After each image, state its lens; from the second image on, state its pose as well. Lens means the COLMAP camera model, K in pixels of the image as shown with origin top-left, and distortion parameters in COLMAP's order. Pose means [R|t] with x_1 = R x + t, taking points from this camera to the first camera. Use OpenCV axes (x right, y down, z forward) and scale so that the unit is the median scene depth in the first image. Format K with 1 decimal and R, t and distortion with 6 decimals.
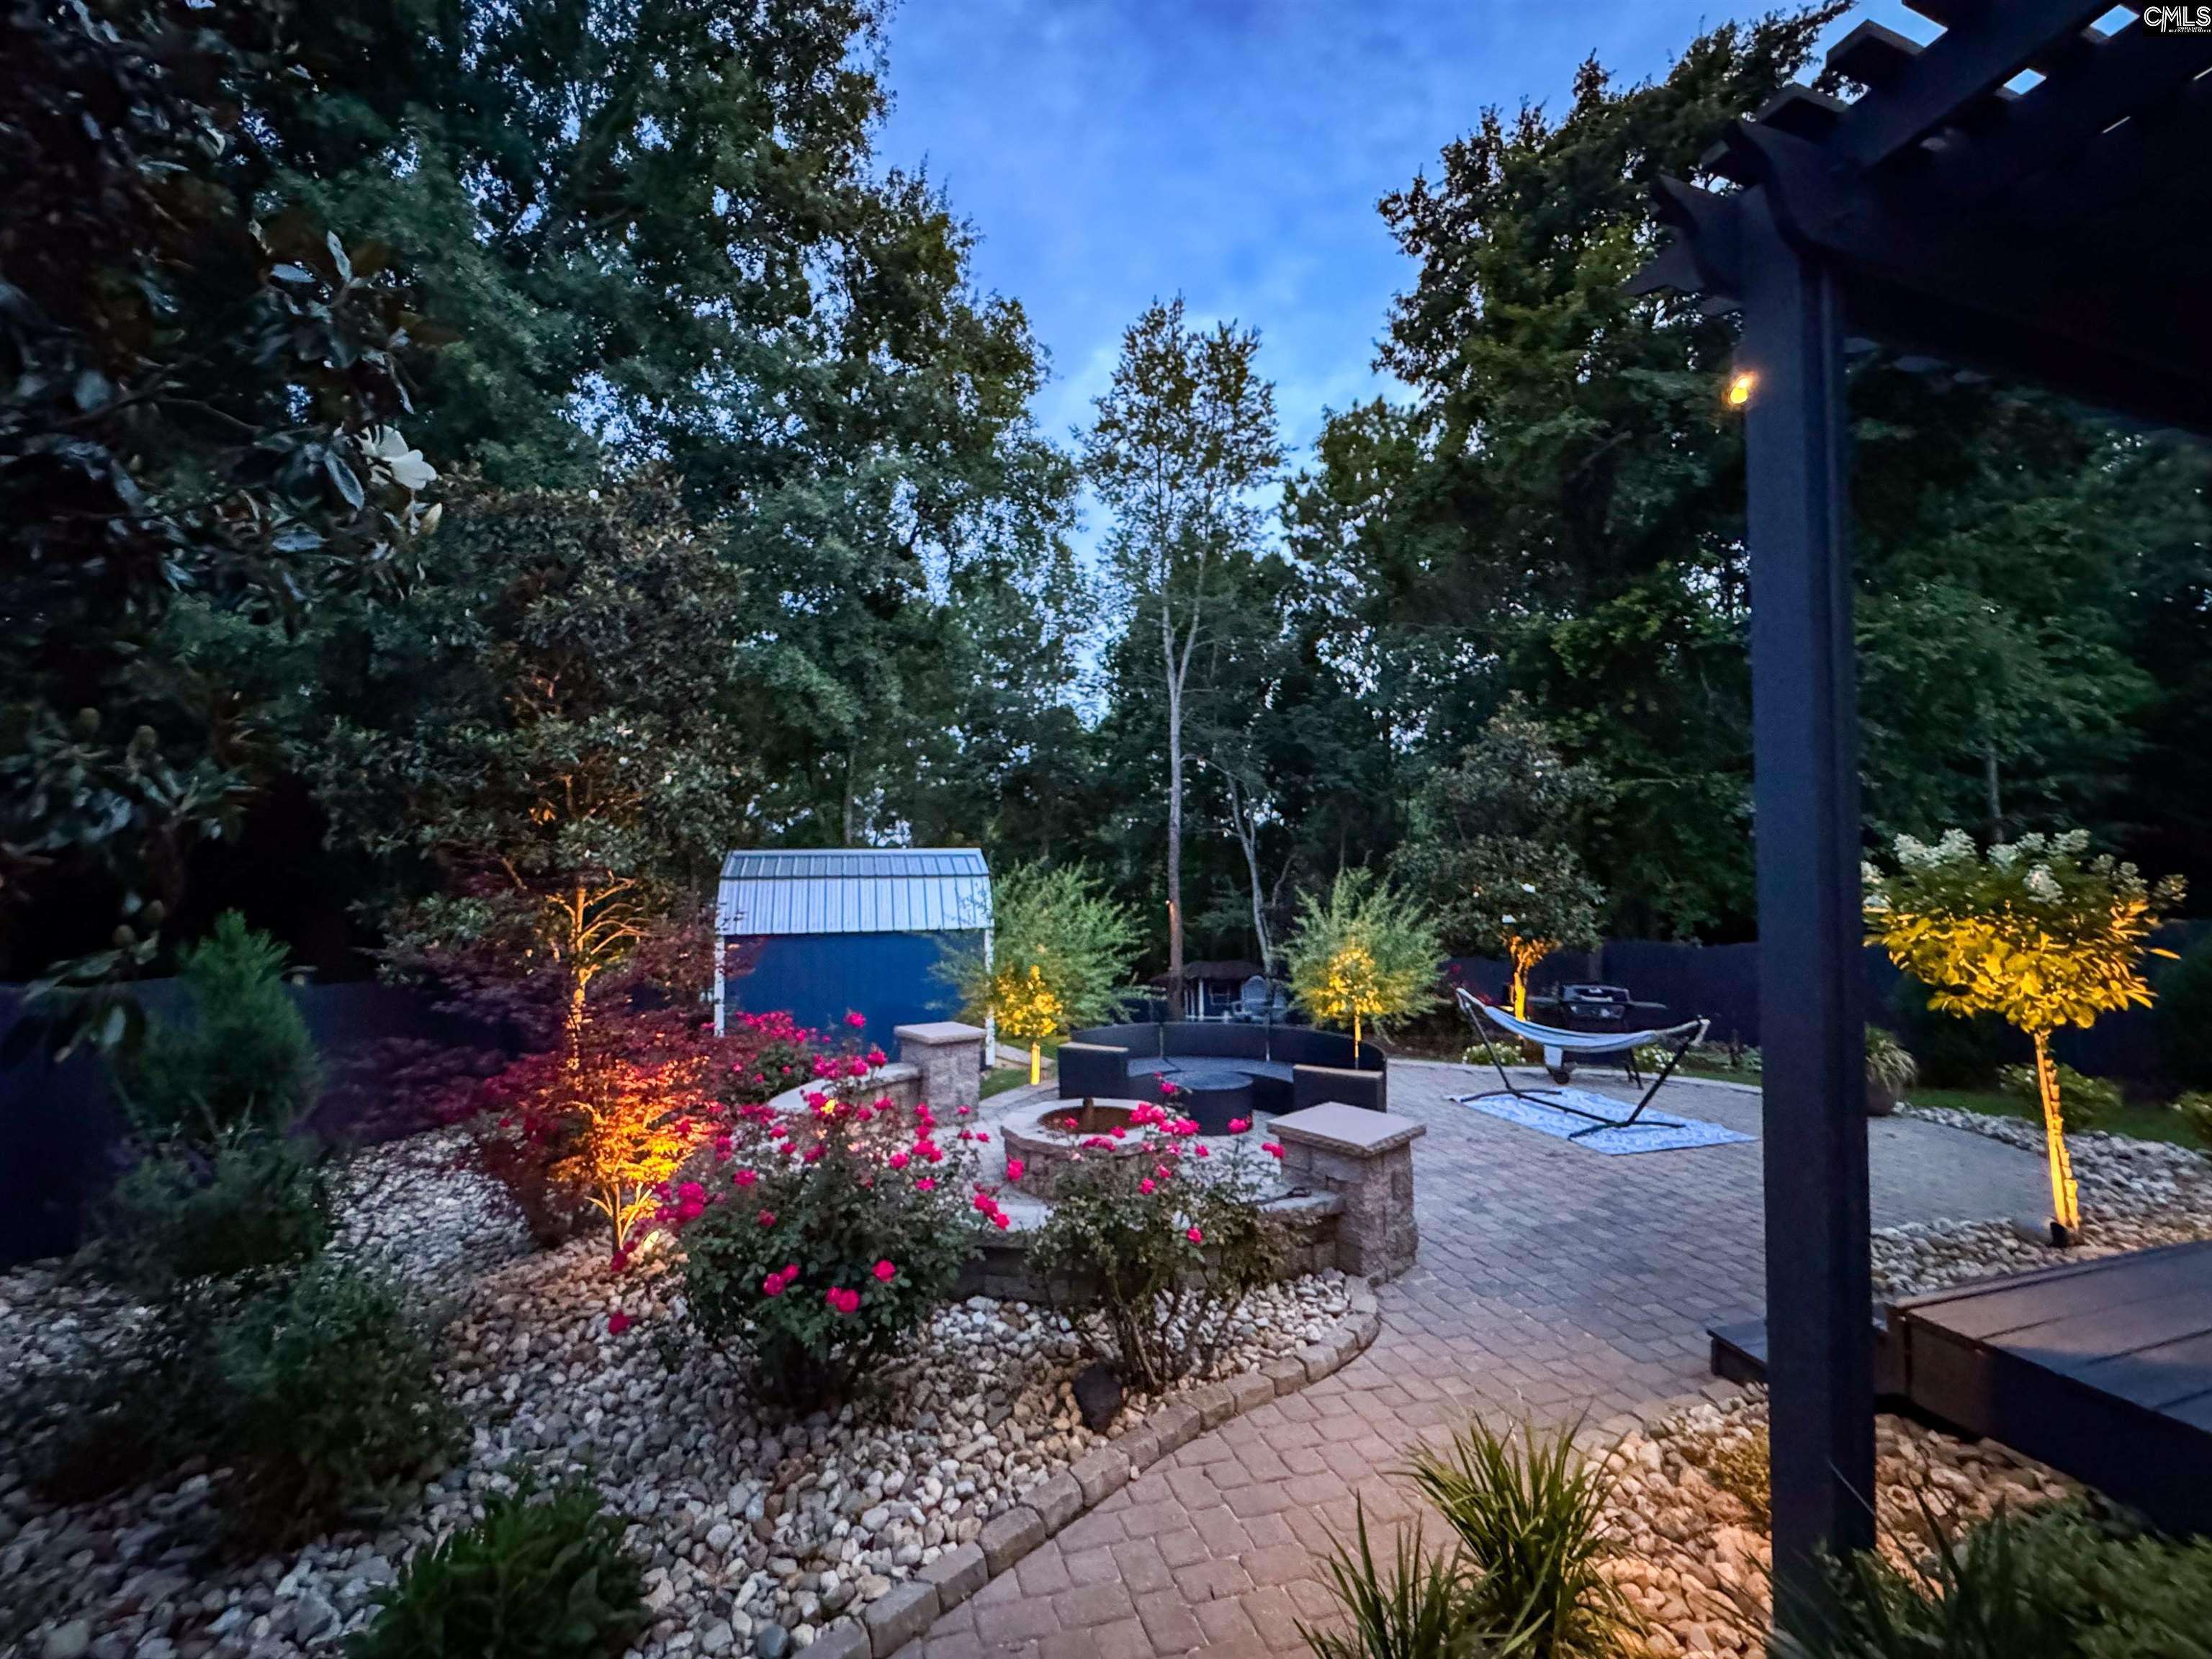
lens RADIAL K [[875.3, 0, 1100.7], [0, 875.3, 829.6], [0, 0, 1]] dist [-0.000534, -0.000708]
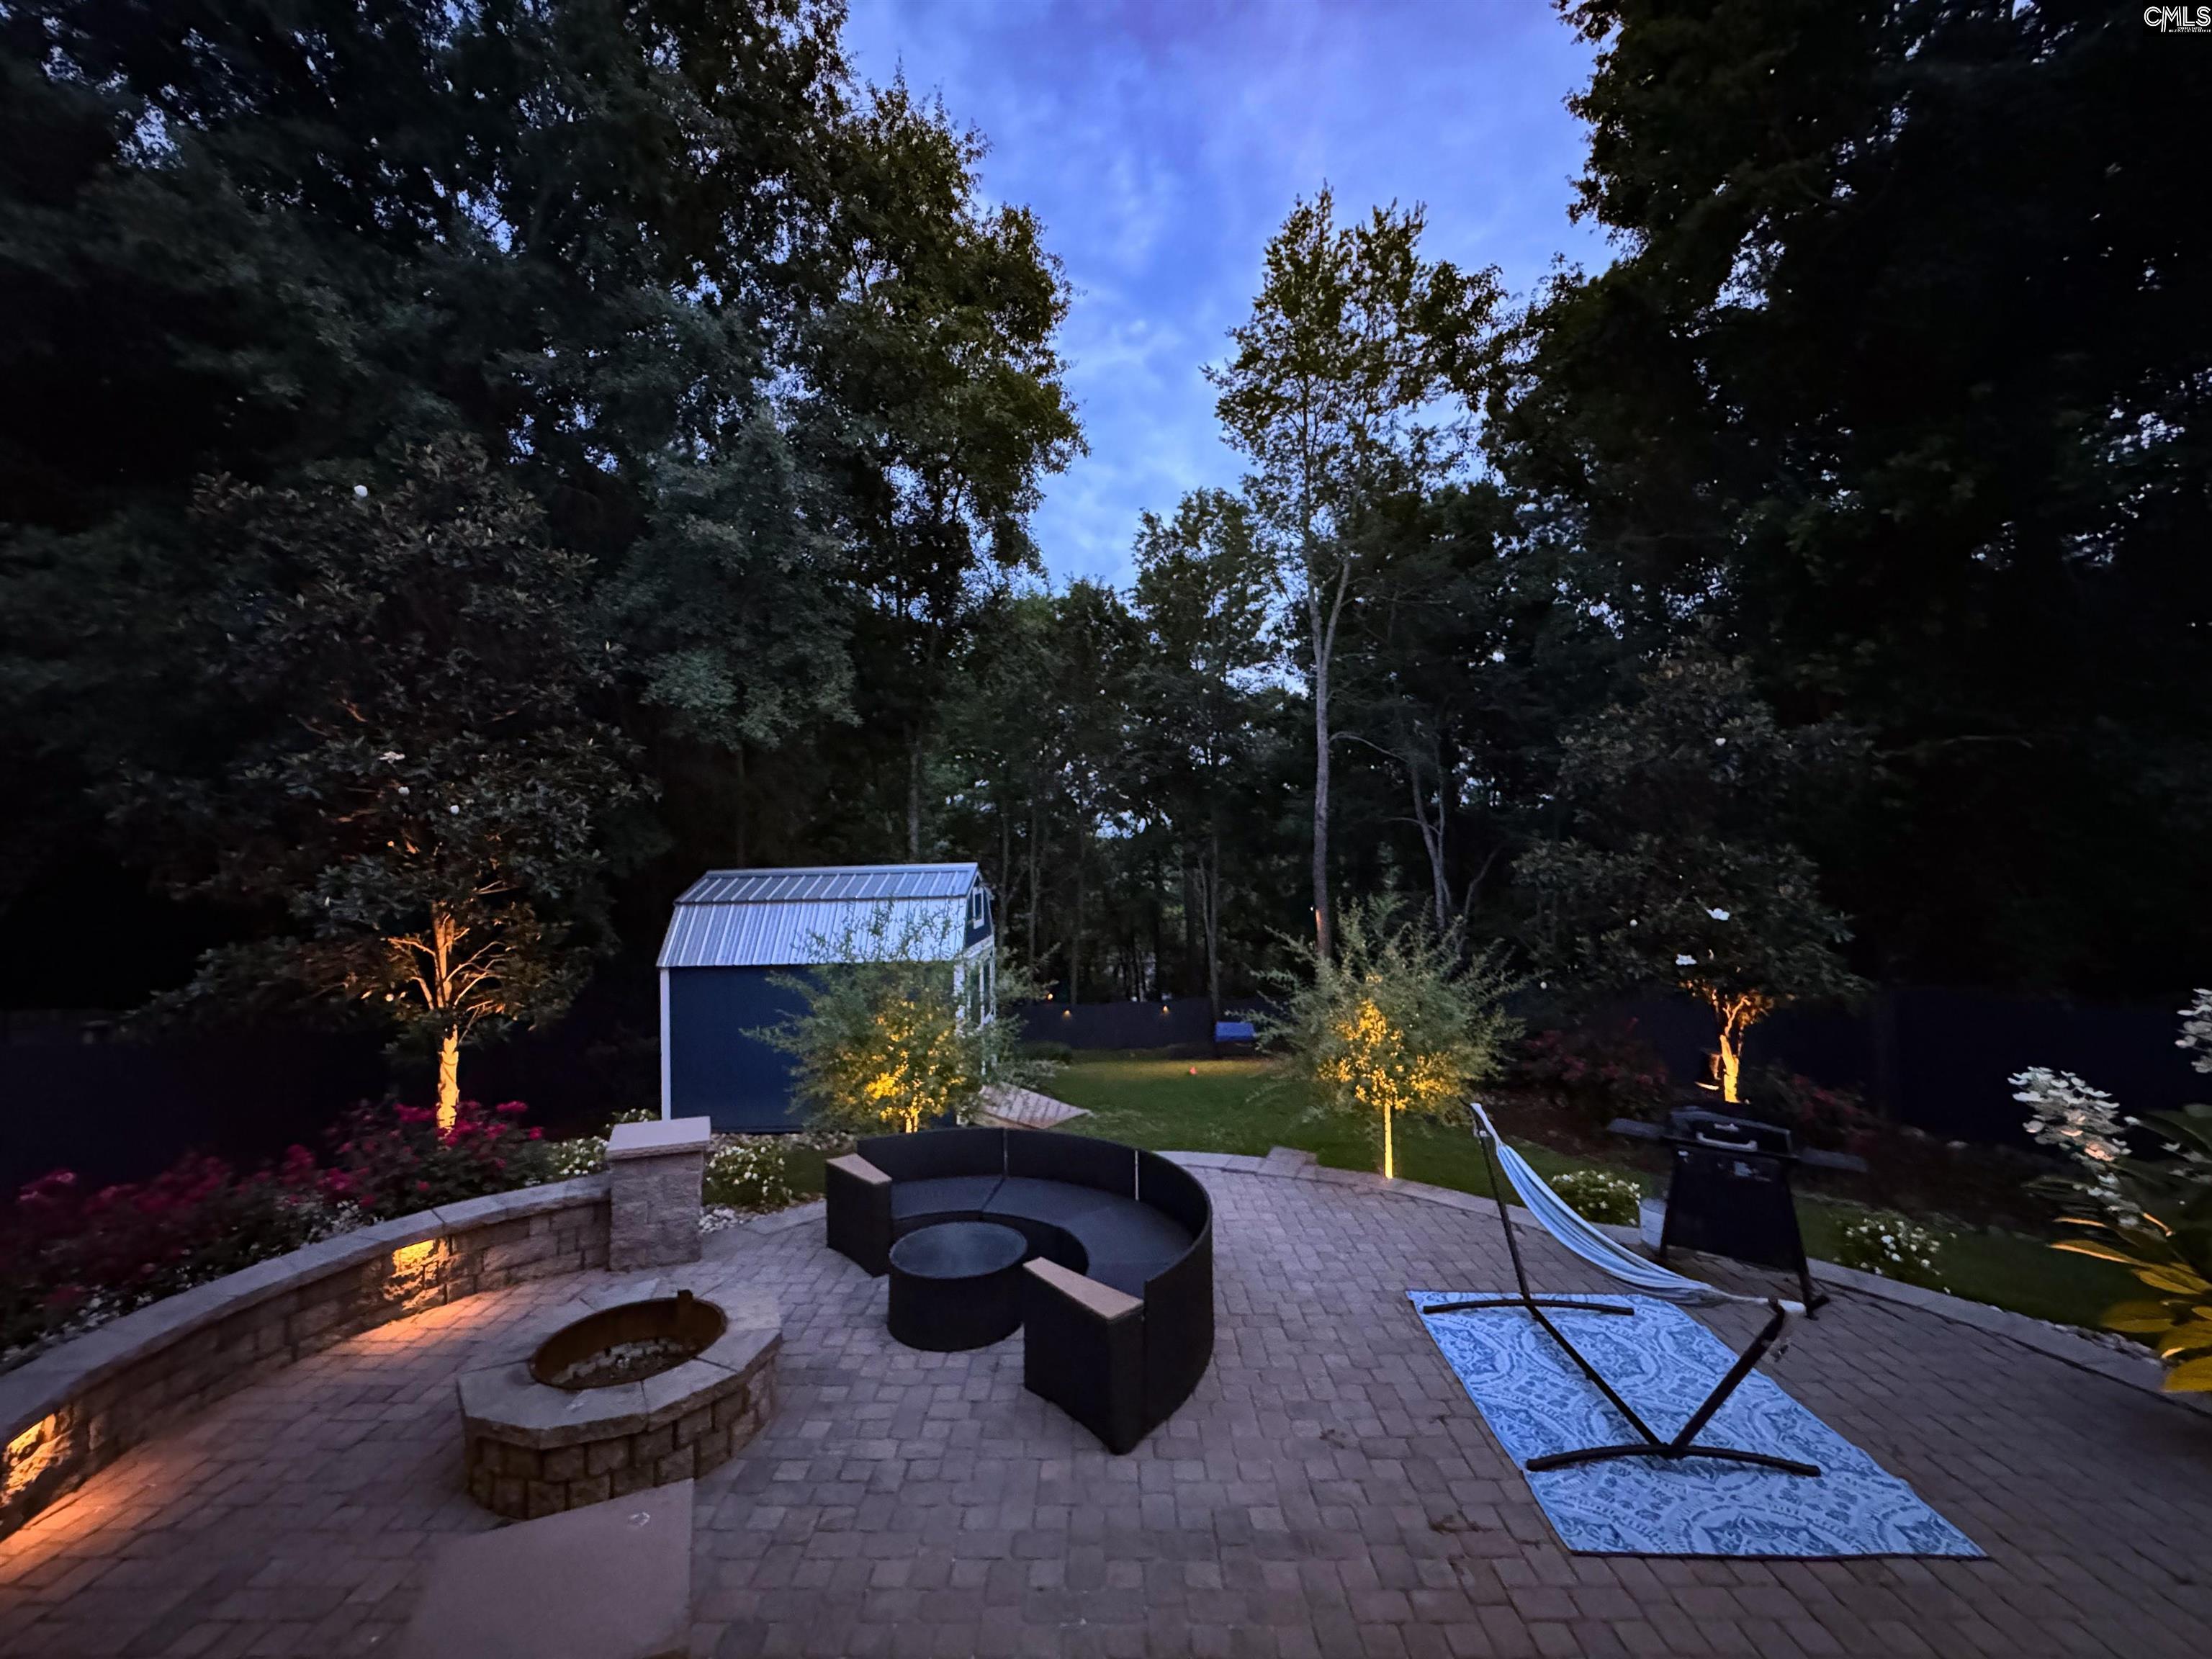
lens RADIAL K [[875.3, 0, 1100.7], [0, 875.3, 829.6], [0, 0, 1]] dist [-0.000534, -0.000708]
pose [[0.953268, -0.023502, -0.301211, 0.369883], [0.028938, 0.999489, 0.013600, -0.029630], [0.300738, -0.021681, 0.953460, 0.355728]]
